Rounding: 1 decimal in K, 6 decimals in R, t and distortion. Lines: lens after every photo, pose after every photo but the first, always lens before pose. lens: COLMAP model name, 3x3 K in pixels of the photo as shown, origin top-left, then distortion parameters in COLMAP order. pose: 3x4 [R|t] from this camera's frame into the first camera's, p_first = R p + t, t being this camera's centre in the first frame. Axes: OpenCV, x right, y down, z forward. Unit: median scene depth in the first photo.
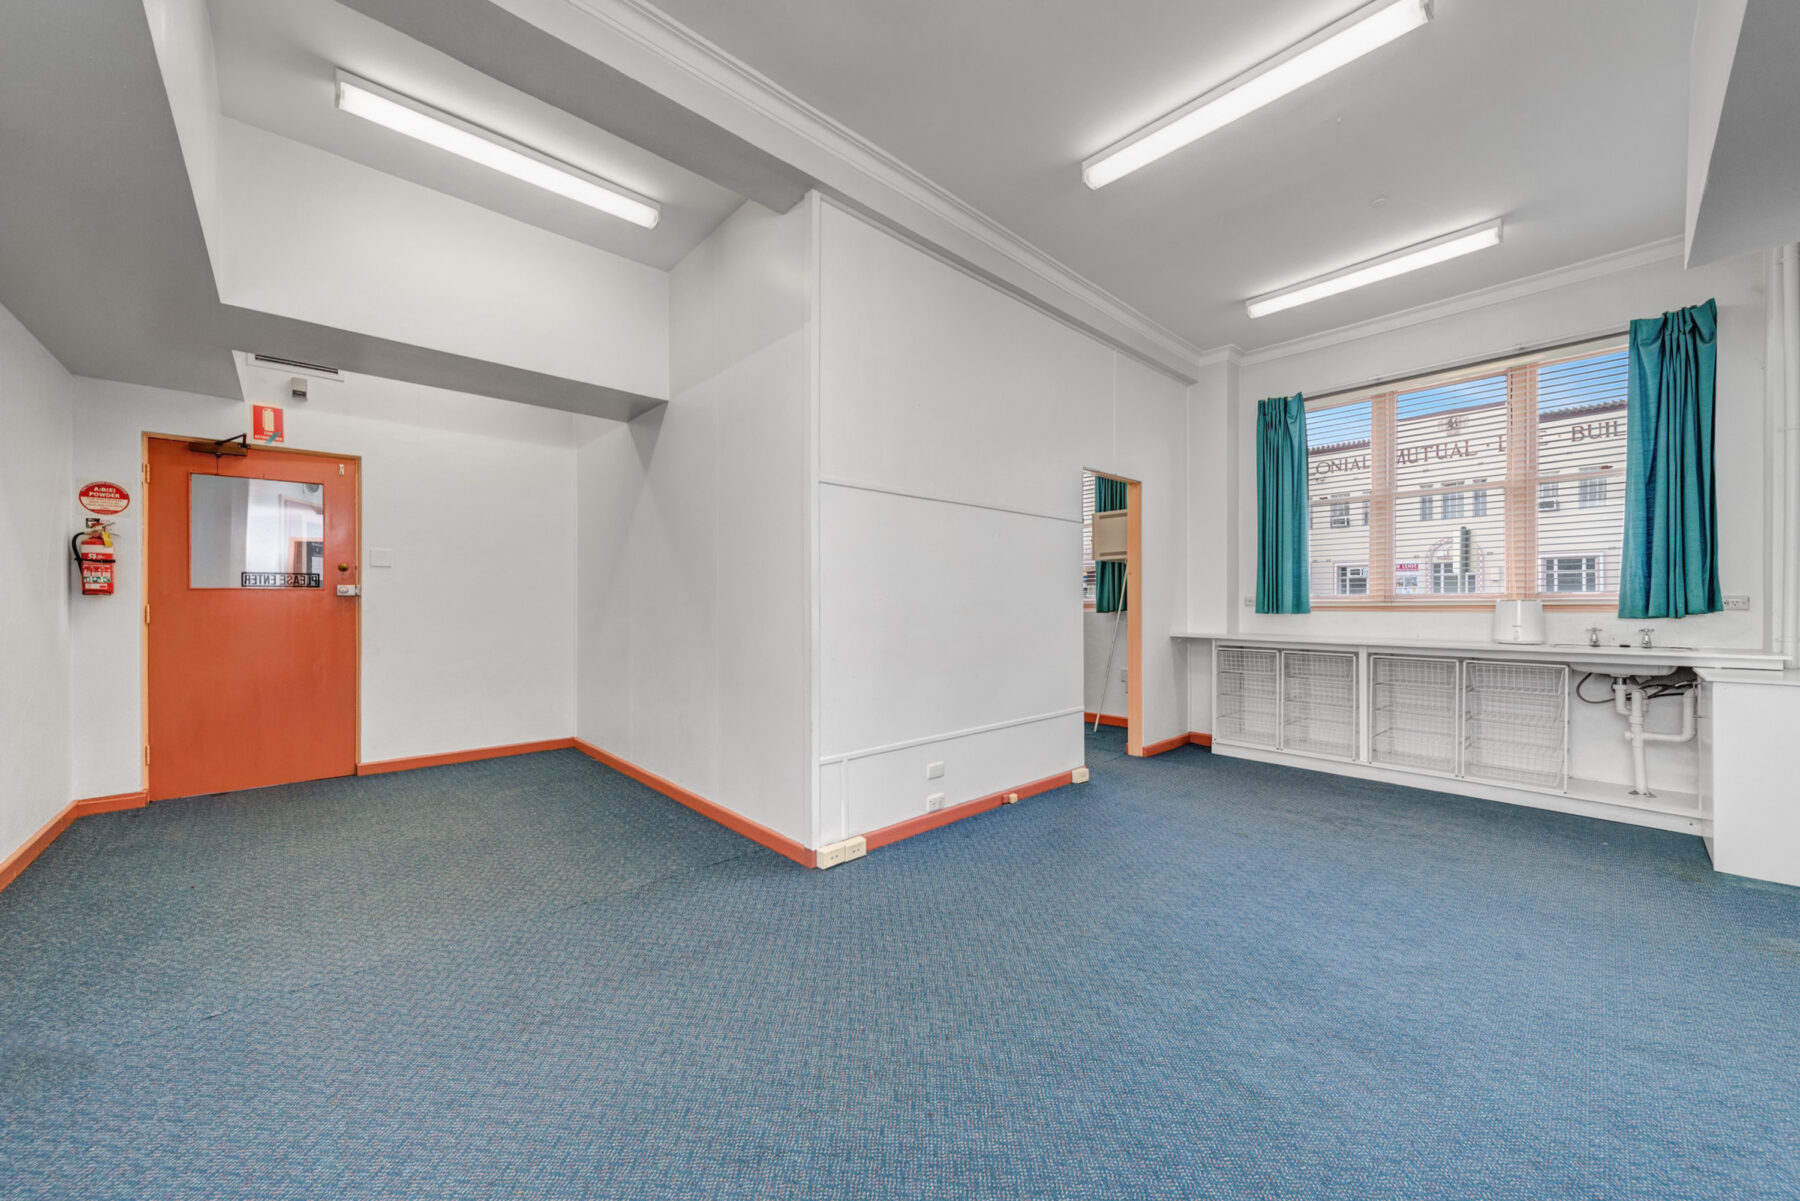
lens RADIAL K [[647.3, 0, 911.7], [0, 647.3, 602.1], [0, 0, 1]] dist [0.001909, 0.000158]
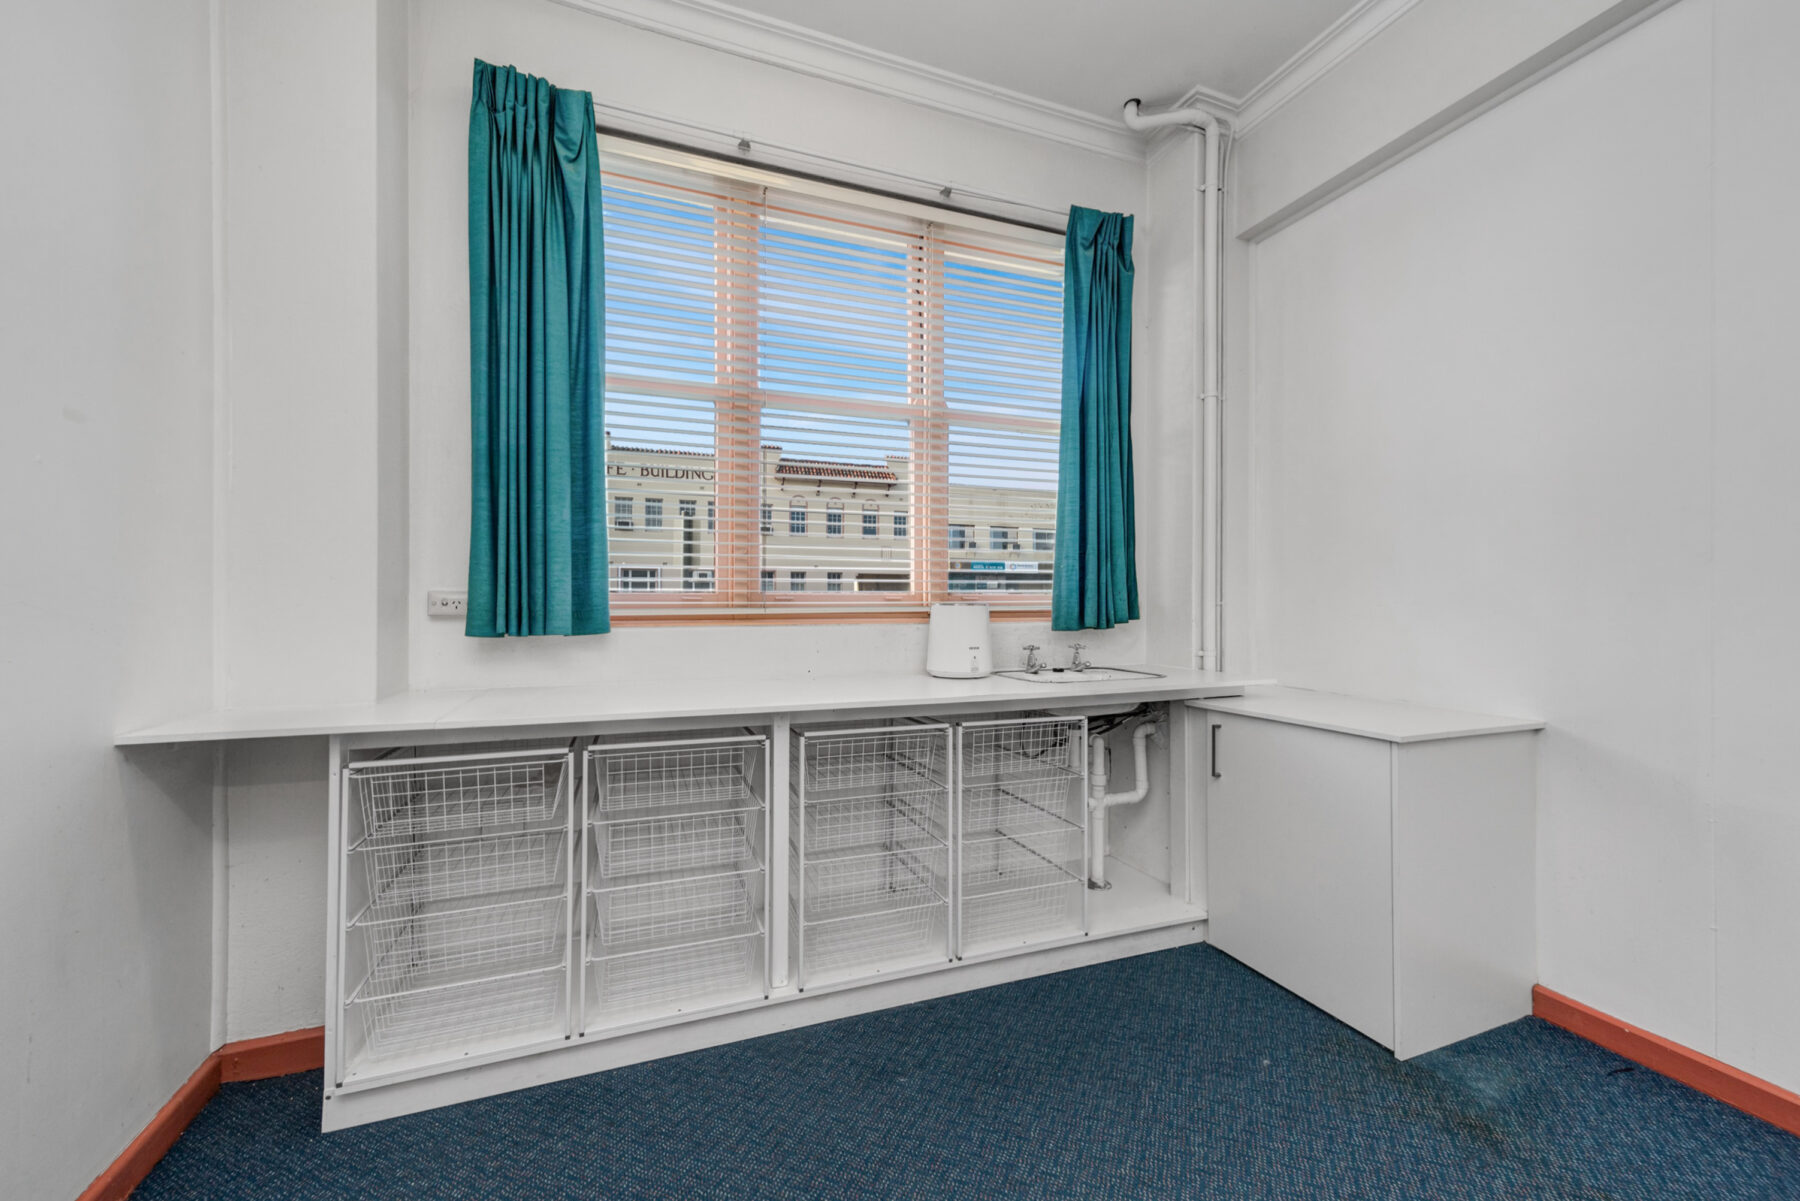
lens RADIAL K [[647.3, 0, 911.7], [0, 647.3, 602.1], [0, 0, 1]] dist [0.001909, 0.000158]
pose [[0.340849, 0.004990, 0.940105, 0.290383], [-0.002227, 0.999987, -0.004500, -0.001827], [-0.940115, -0.000560, 0.340856, 0.678881]]
